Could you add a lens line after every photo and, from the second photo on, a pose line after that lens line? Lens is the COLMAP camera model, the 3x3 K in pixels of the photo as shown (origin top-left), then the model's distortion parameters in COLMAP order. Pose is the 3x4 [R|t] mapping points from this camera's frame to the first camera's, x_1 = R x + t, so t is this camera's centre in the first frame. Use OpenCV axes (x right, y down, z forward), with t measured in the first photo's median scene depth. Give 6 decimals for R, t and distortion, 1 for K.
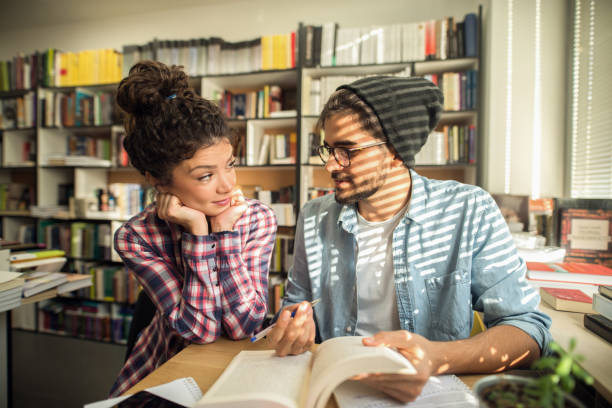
lens RADIAL K [[355.5, 0, 309.3], [0, 355.5, 202.3], [0, 0, 1]] dist [-0.024212, 0.003568]
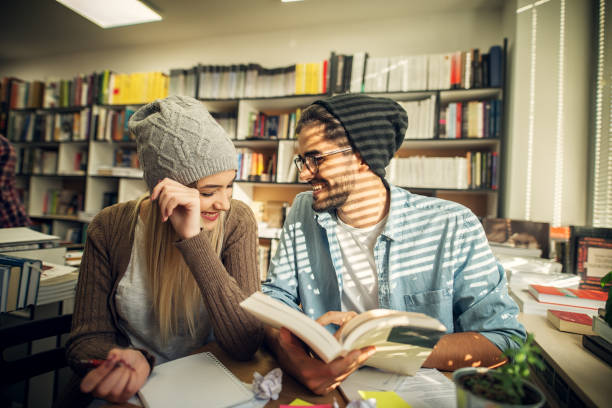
lens RADIAL K [[355.5, 0, 309.3], [0, 355.5, 202.3], [0, 0, 1]] dist [-0.024212, 0.003568]
pose [[0.996105, 0.043631, -0.076618, 0.006628], [-0.047509, 0.997641, -0.049545, 0.003786], [0.074276, 0.052992, 0.995829, -0.052151]]
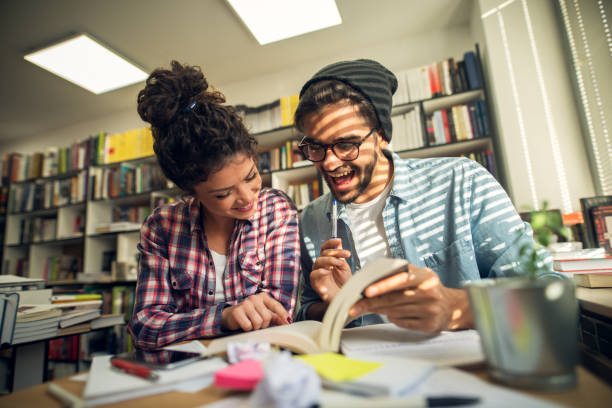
lens RADIAL K [[354.5, 0, 309.5], [0, 354.5, 203.2], [0, 0, 1]] dist [-0.020906, -0.000098]
pose [[0.991472, -0.091964, -0.092336, 0.029938], [0.071099, 0.975509, -0.208150, 0.094148], [0.109217, 0.199810, 0.973729, -0.007154]]
